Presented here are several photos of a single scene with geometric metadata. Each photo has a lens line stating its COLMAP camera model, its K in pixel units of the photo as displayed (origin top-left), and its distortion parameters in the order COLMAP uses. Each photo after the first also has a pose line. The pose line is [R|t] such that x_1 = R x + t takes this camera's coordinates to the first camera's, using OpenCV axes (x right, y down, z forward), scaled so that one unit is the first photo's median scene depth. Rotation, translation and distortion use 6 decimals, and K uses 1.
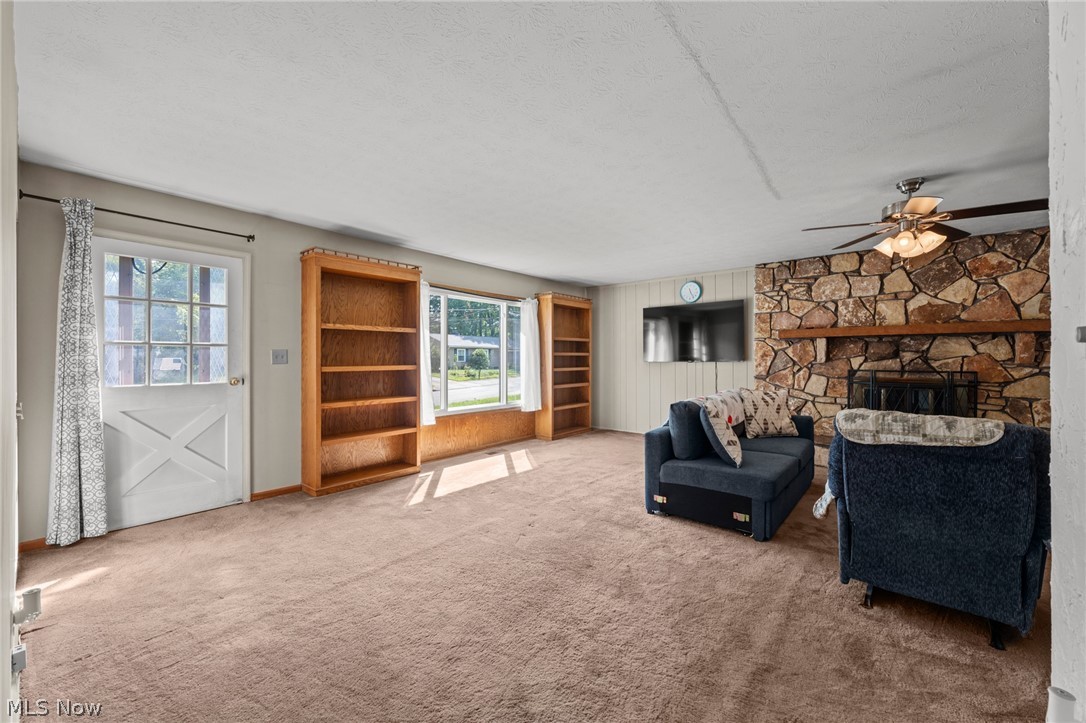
lens RADIAL K [[427.5, 0, 543.0], [0, 427.5, 361.5], [0, 0, 1]] dist [-0.000404, 0.000086]
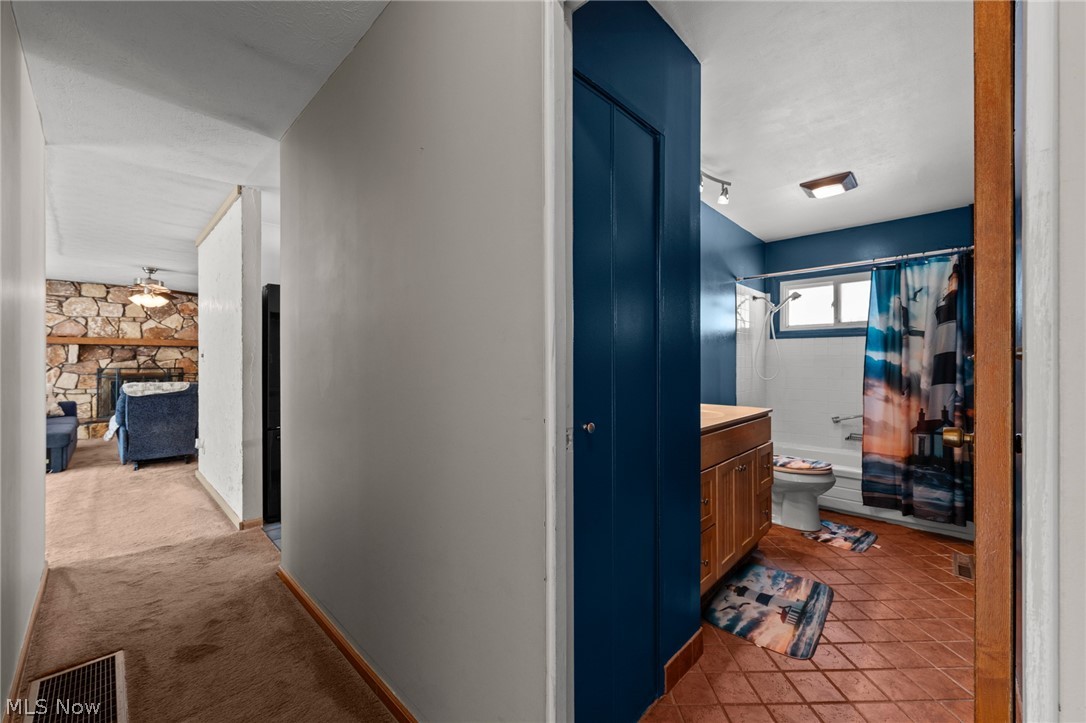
lens RADIAL K [[417.9, 0, 543.0], [0, 417.9, 361.5], [0, 0, 1]] dist [-0.000913, -0.000090]
pose [[0.071726, 0.000007, 0.997424, -0.530890], [0.002554, 0.999997, -0.000191, 0.001409], [-0.997421, 0.002561, 0.071726, -0.537225]]
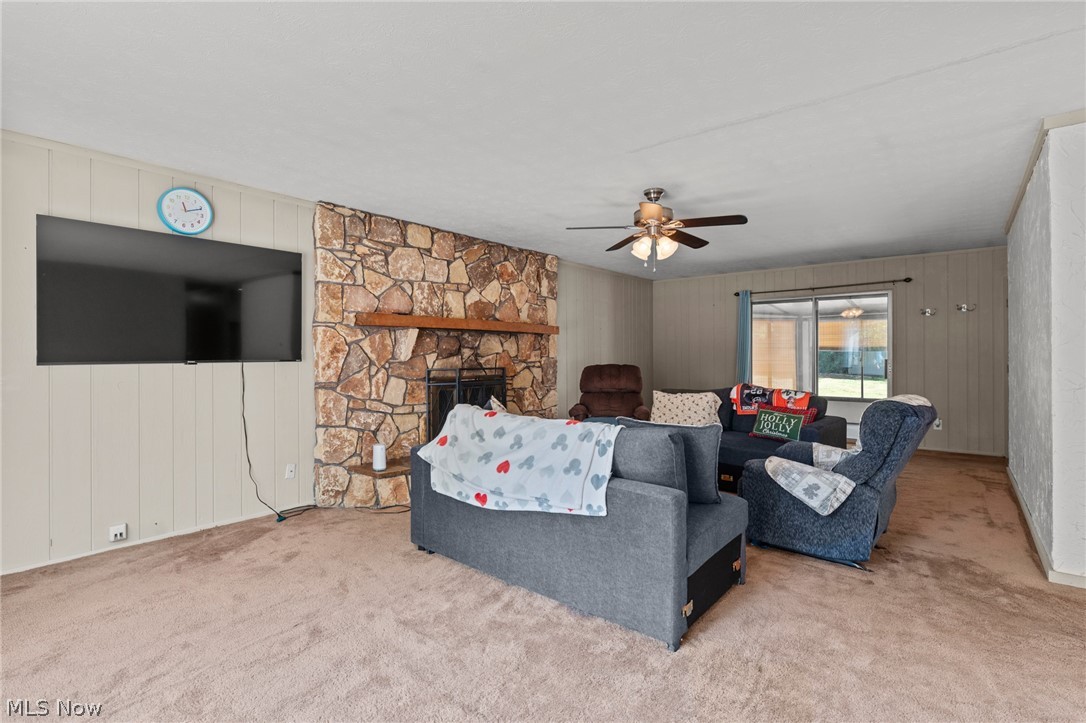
lens RADIAL K [[508.9, 0, 542.6], [0, 508.9, 353.5], [0, 0, 1]] dist [0.001366, 0.000104]
pose [[-0.004582, 0.002056, 0.999987, -0.254116], [0.007480, 0.999970, -0.002021, -0.006900], [-0.999962, 0.007471, -0.004597, 0.778496]]
